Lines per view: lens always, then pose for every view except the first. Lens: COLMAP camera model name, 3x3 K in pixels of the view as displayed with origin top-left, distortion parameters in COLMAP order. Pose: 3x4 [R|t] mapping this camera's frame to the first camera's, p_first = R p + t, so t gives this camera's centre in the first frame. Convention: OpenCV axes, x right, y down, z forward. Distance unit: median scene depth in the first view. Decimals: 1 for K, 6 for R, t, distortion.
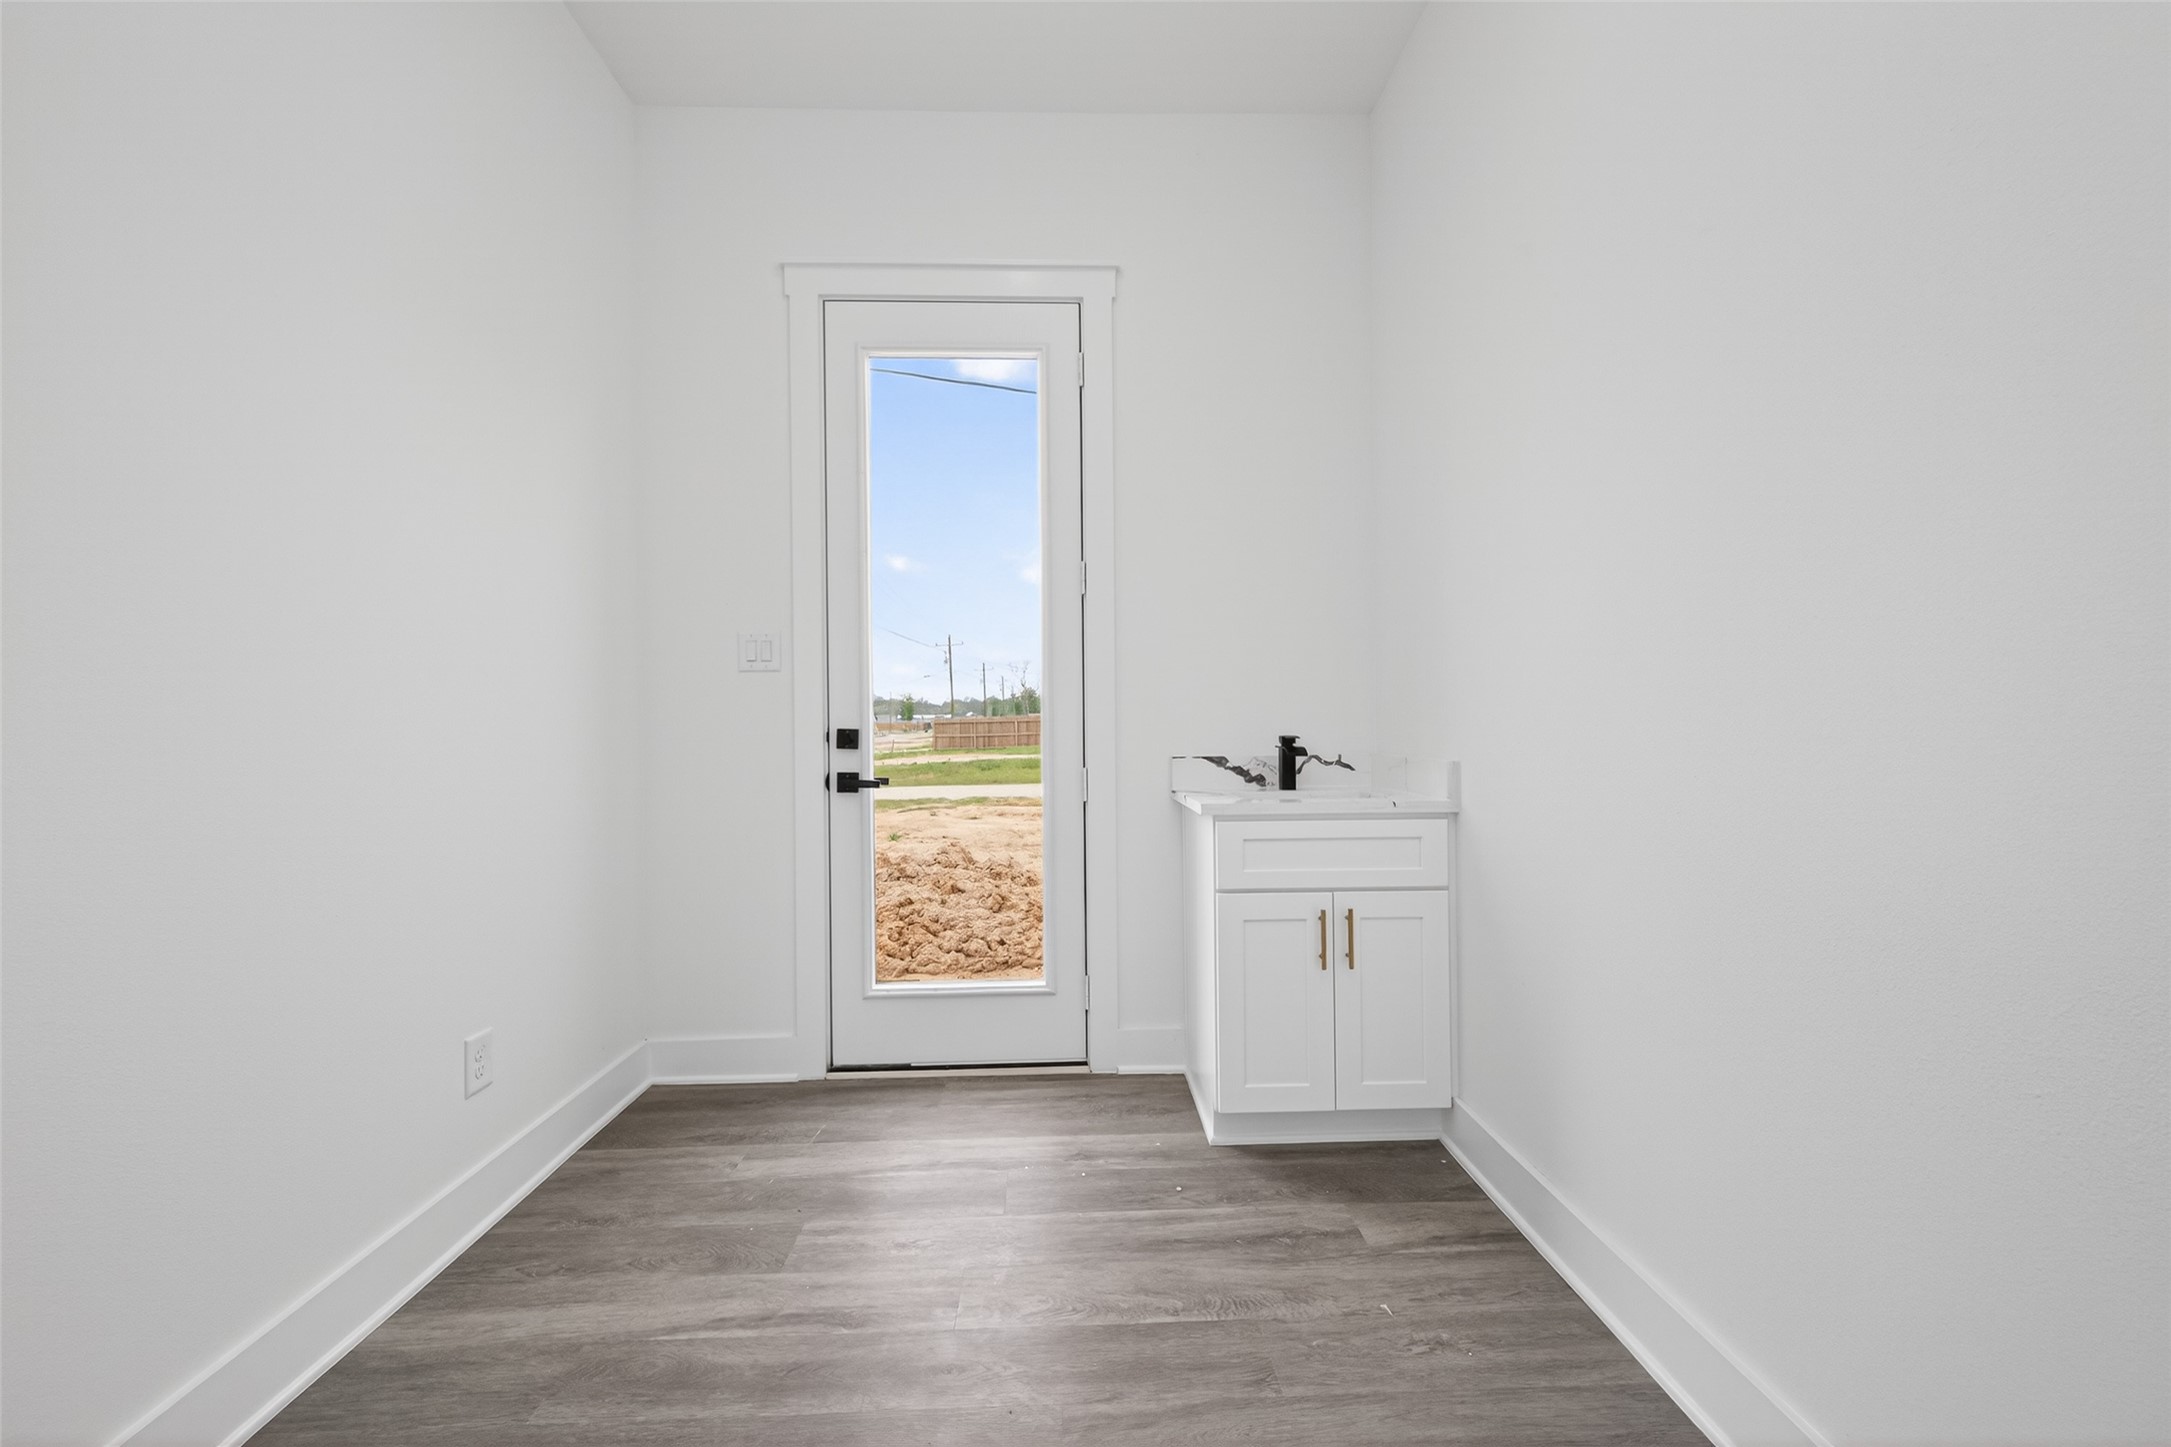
lens RADIAL K [[847.1, 0, 1091.1], [0, 847.1, 717.6], [0, 0, 1]] dist [0.006875, -0.002880]
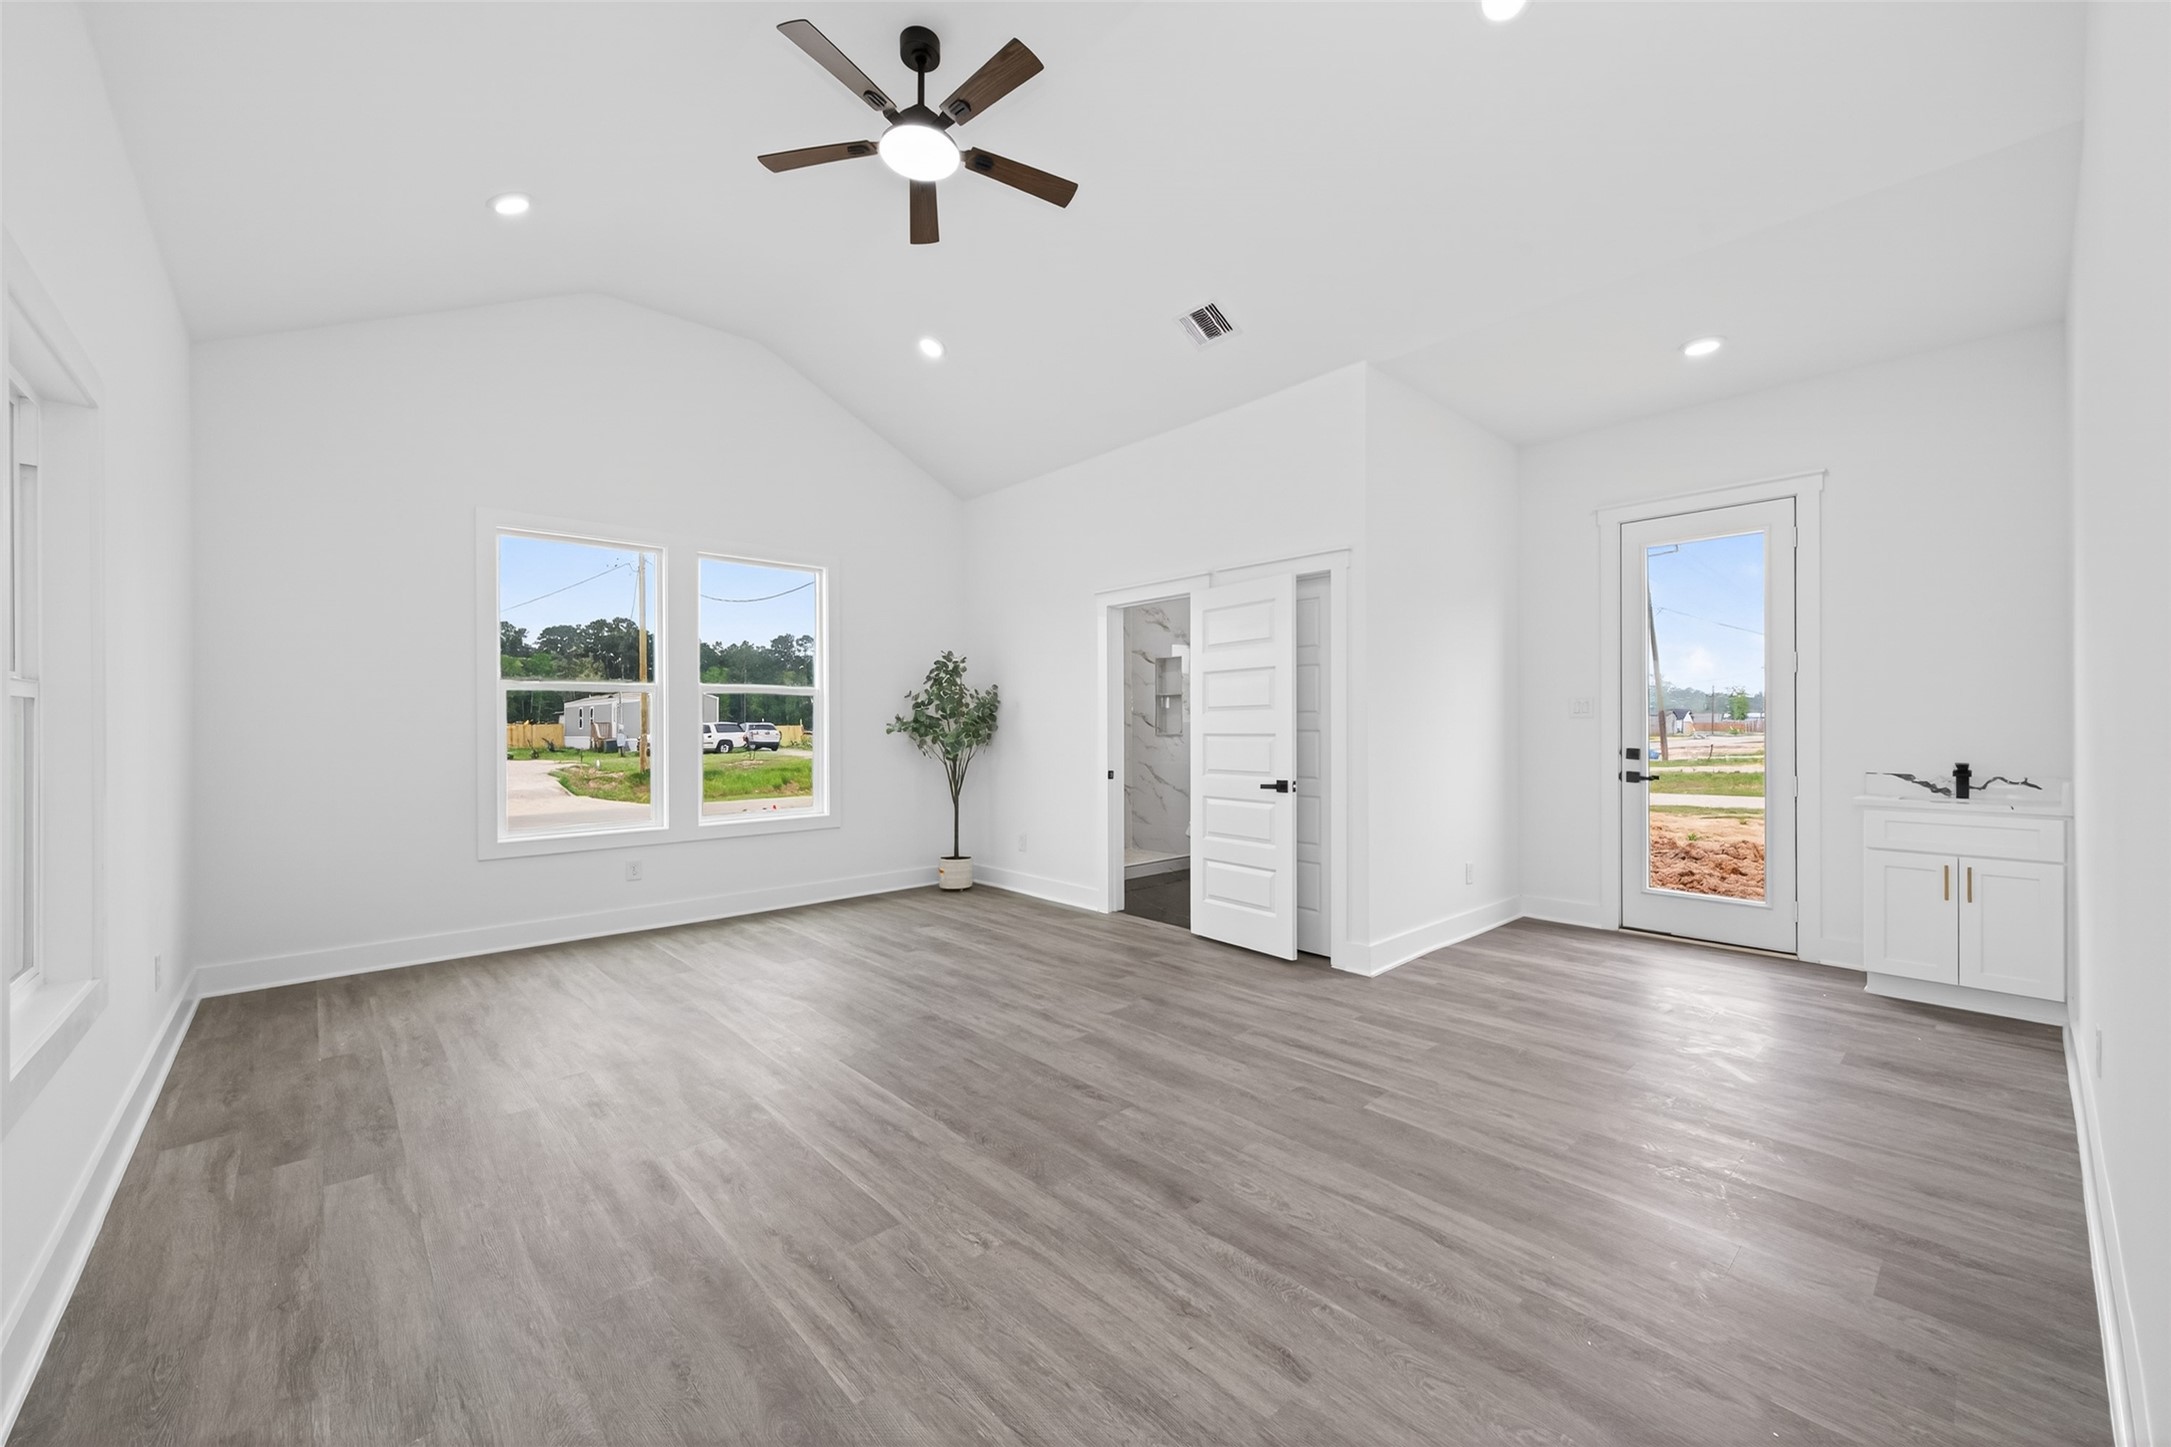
lens RADIAL K [[847.1, 0, 1079.0], [0, 847.1, 723.8], [0, 0, 1]] dist [0.006875, -0.002880]
pose [[0.641676, 0.010509, -0.766904, 0.366039], [-0.002725, 0.999931, 0.011422, -0.059228], [0.766971, -0.005239, 0.641661, -1.144477]]
